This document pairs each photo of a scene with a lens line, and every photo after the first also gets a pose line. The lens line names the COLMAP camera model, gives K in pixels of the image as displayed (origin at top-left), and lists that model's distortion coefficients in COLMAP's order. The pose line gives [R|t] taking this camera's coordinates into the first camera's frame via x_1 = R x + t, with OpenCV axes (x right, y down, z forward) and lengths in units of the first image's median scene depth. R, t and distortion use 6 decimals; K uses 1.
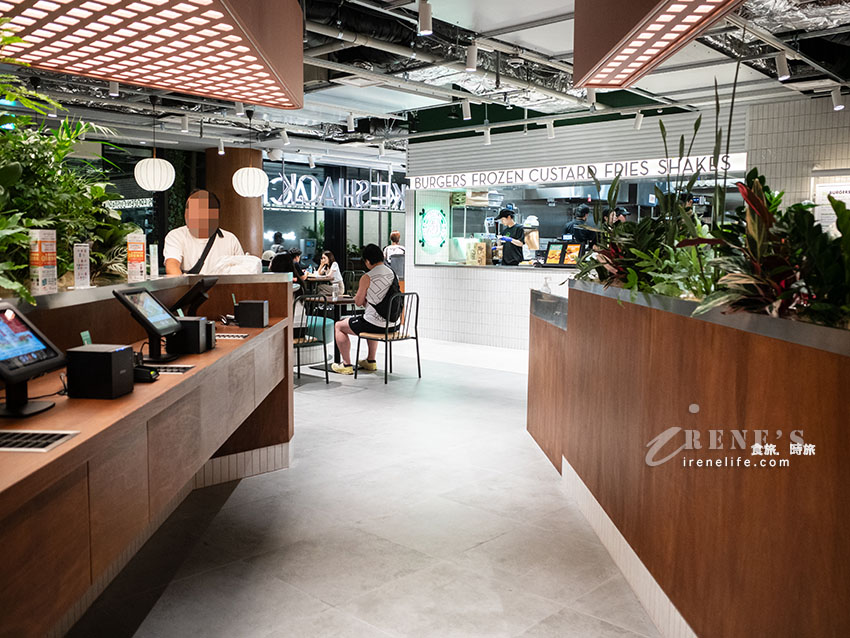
lens RADIAL K [[782.8, 0, 425.0], [0, 782.8, 319.0], [0, 0, 1]] dist [-0.023416, 0.007027]
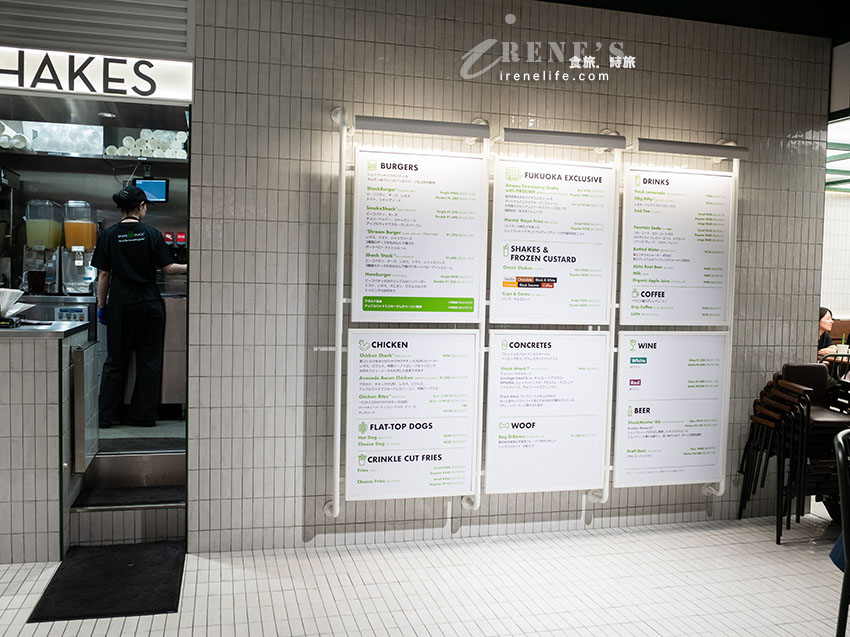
lens RADIAL K [[827.1, 0, 425.0], [0, 827.1, 318.5], [0, 0, 1]] dist [-0.007360, 0.002447]
pose [[0.546636, -0.036514, 0.836574, 0.070030], [0.056562, 0.998377, 0.006617, -0.052538], [-0.835458, 0.043701, 0.547814, 0.537299]]
